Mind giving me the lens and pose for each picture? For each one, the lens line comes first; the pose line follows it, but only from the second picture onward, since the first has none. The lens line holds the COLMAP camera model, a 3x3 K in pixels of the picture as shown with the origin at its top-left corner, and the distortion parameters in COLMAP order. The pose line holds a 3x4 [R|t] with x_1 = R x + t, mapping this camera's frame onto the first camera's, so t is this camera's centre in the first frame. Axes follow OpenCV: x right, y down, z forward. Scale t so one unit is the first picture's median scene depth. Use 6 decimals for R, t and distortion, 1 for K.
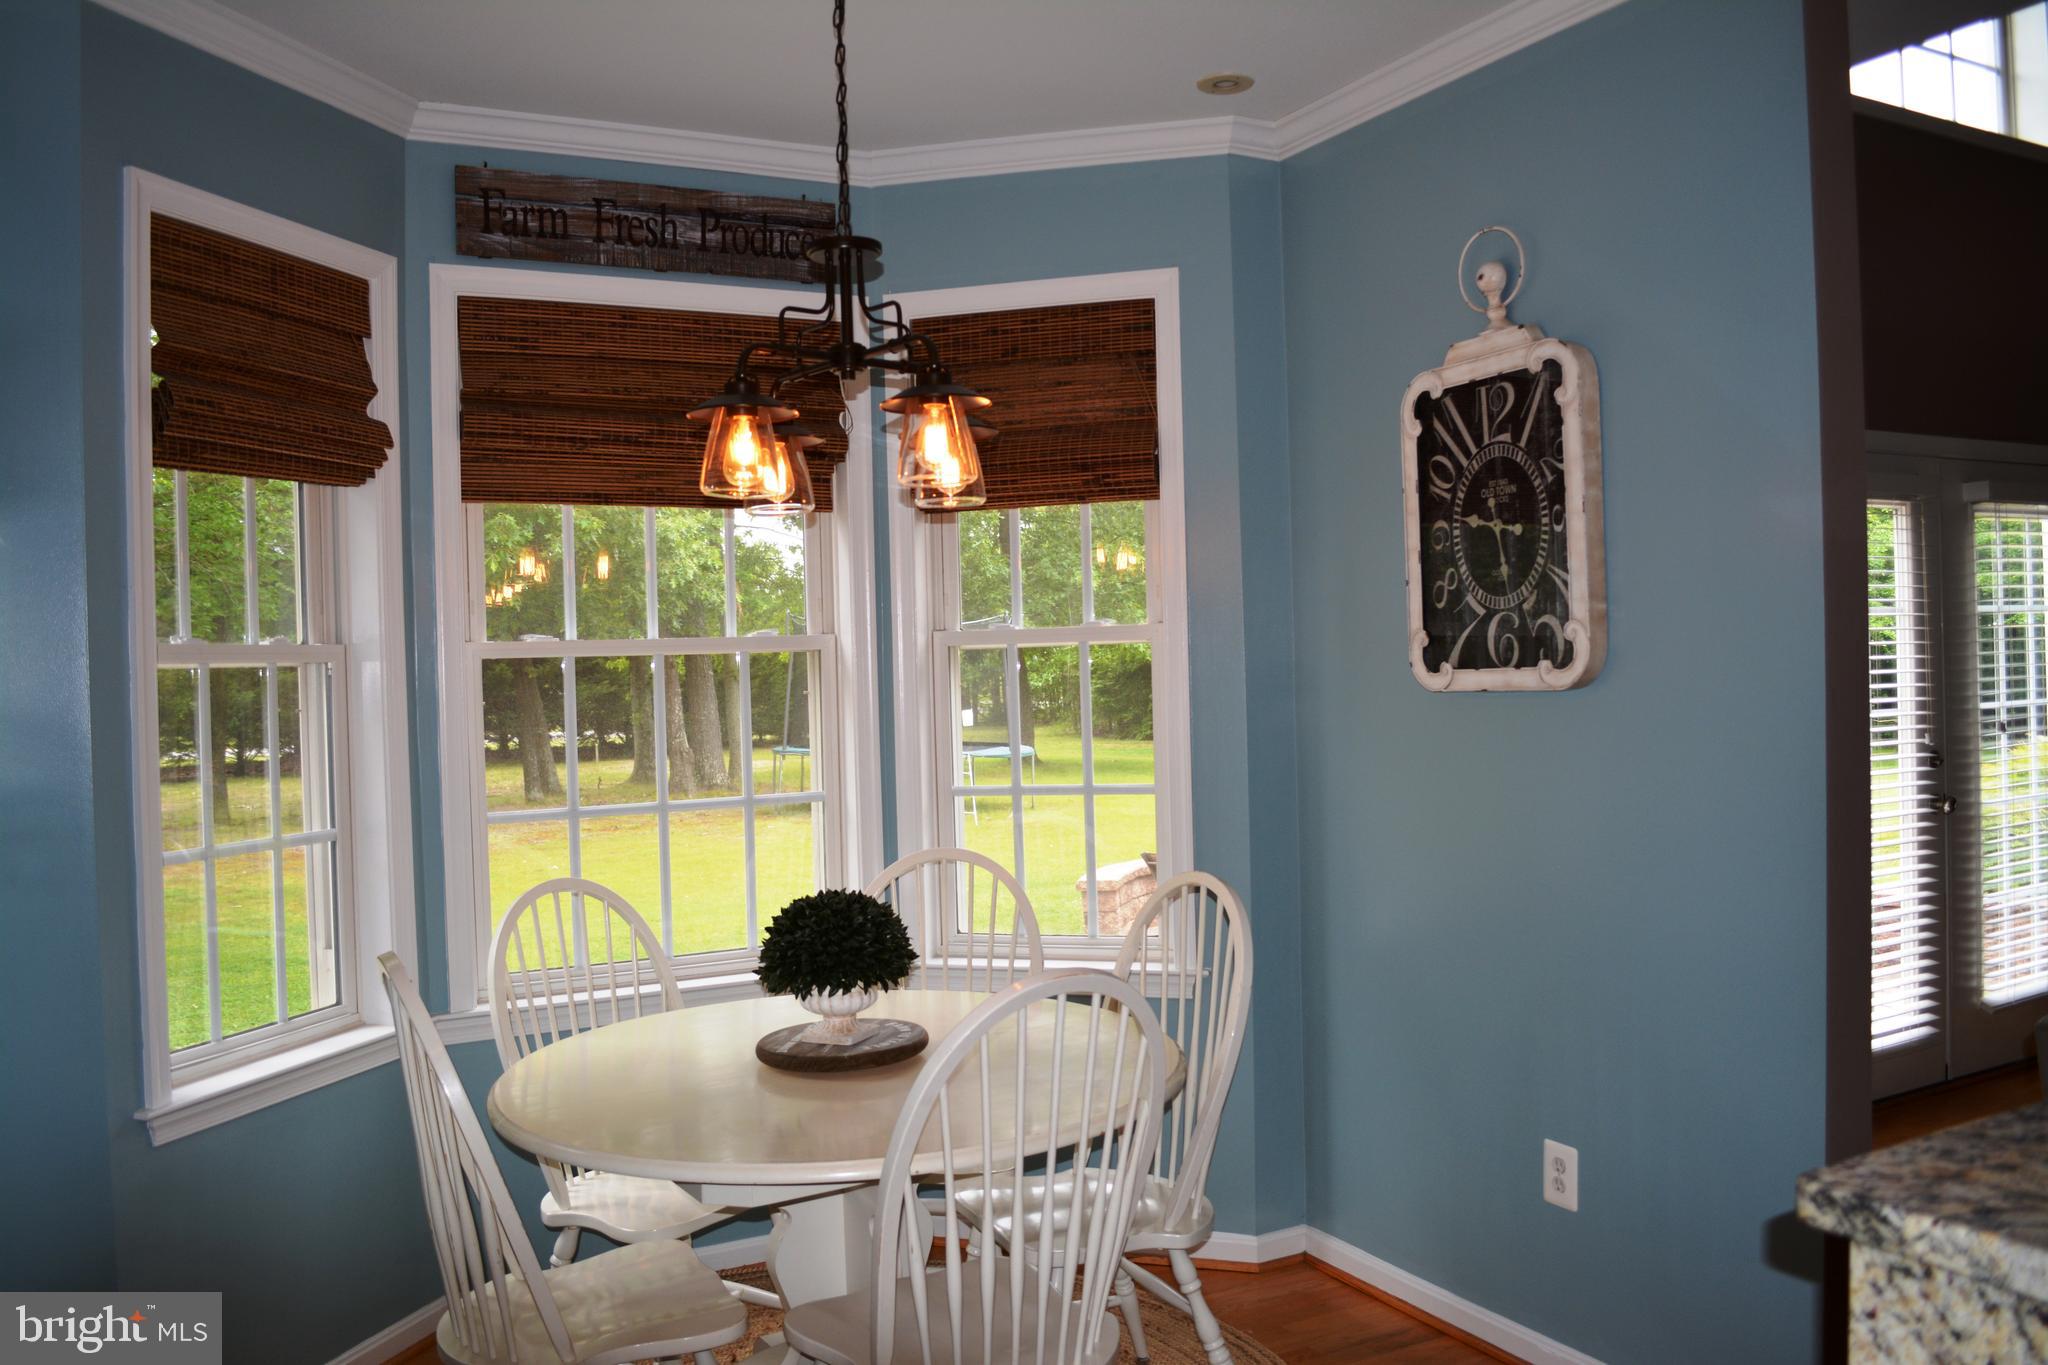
lens RADIAL K [[1613.6, 0, 1034.7], [0, 1613.6, 677.8], [0, 0, 1]] dist [-0.082216, 0.009602]
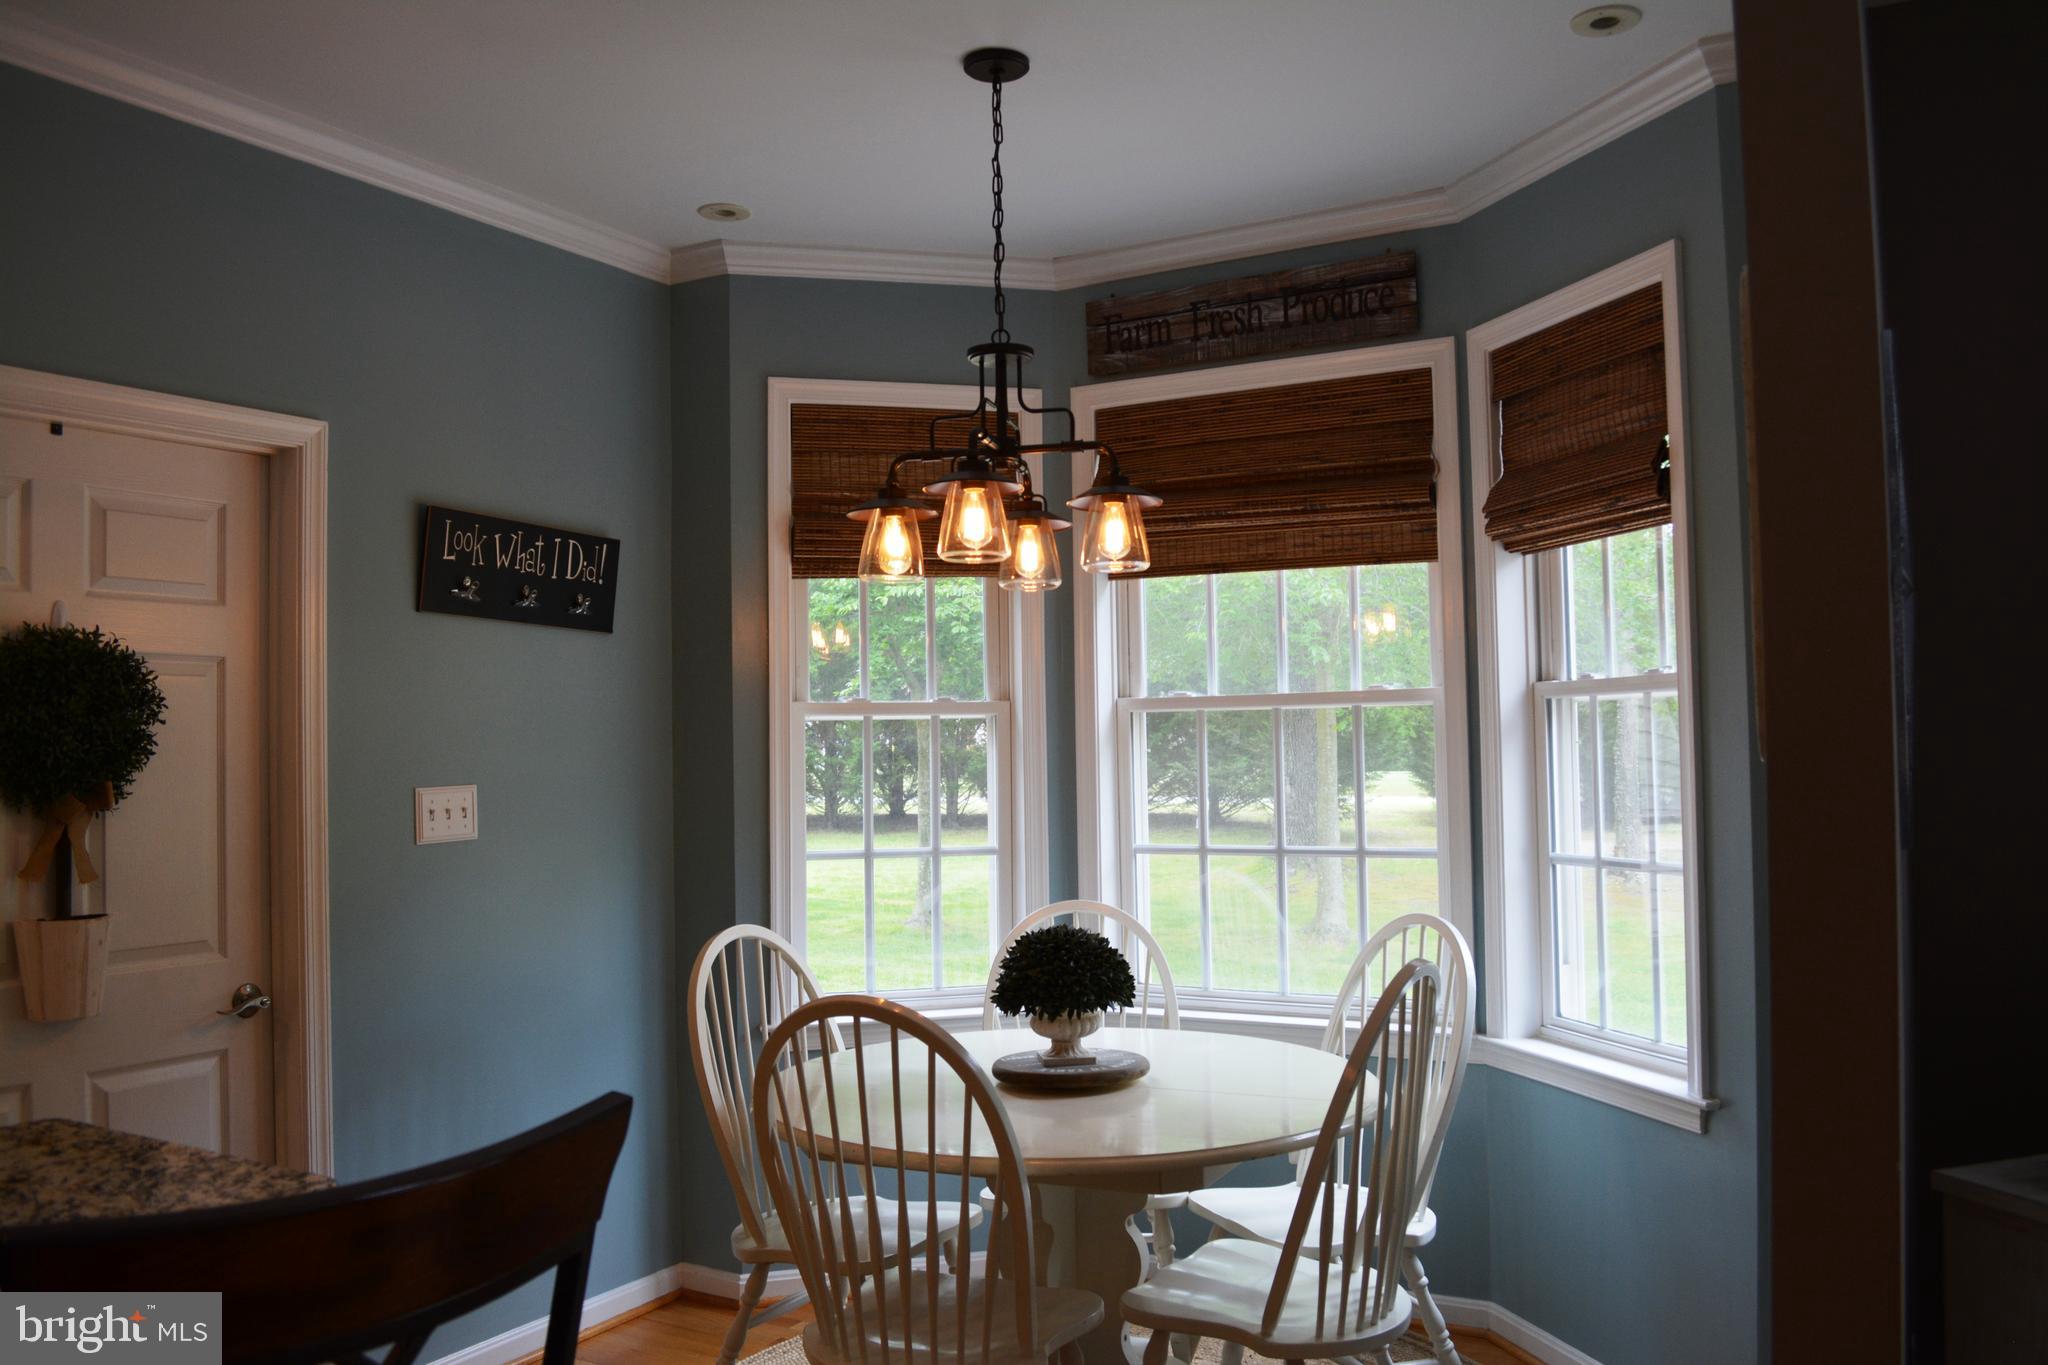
lens RADIAL K [[1613.6, 0, 1029.2], [0, 1613.6, 680.4], [0, 0, 1]] dist [-0.082216, 0.009602]
pose [[0.541330, -0.012998, -0.840709, 0.673920], [-0.006771, 0.999781, -0.019817, -0.012106], [0.840783, 0.016420, 0.541124, 0.323039]]
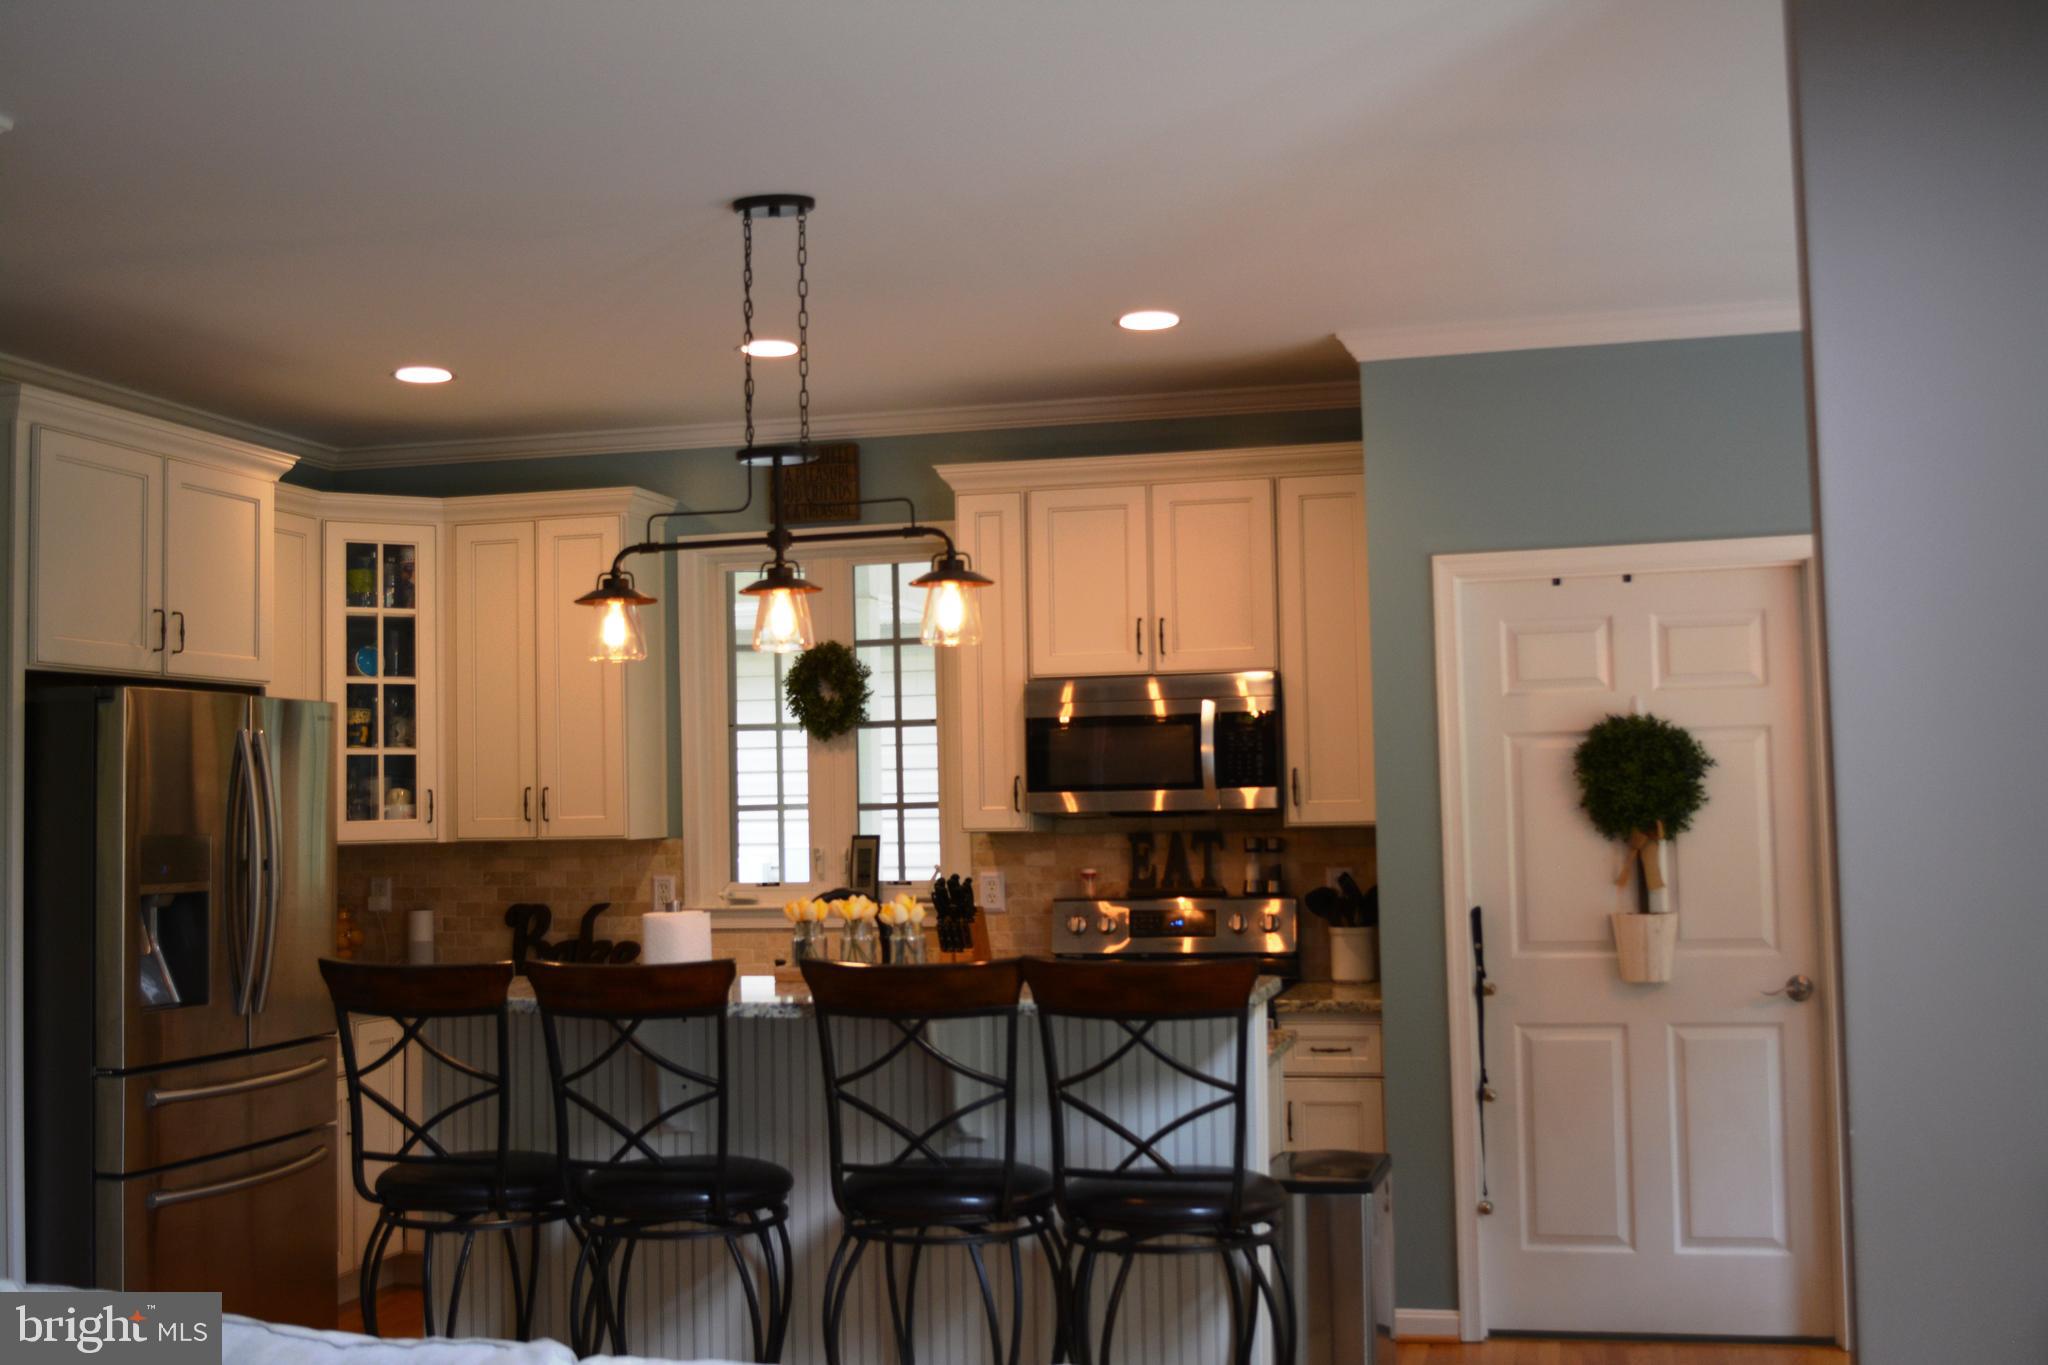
lens RADIAL K [[2092.2, 0, 1036.2], [0, 2092.2, 675.4], [0, 0, 1]] dist [-0.068638, 0.000000]
pose [[-0.662700, -0.003265, -0.748878, 1.245157], [0.039634, 0.998436, -0.039426, -0.039713], [0.747836, -0.055809, -0.661534, 1.104096]]
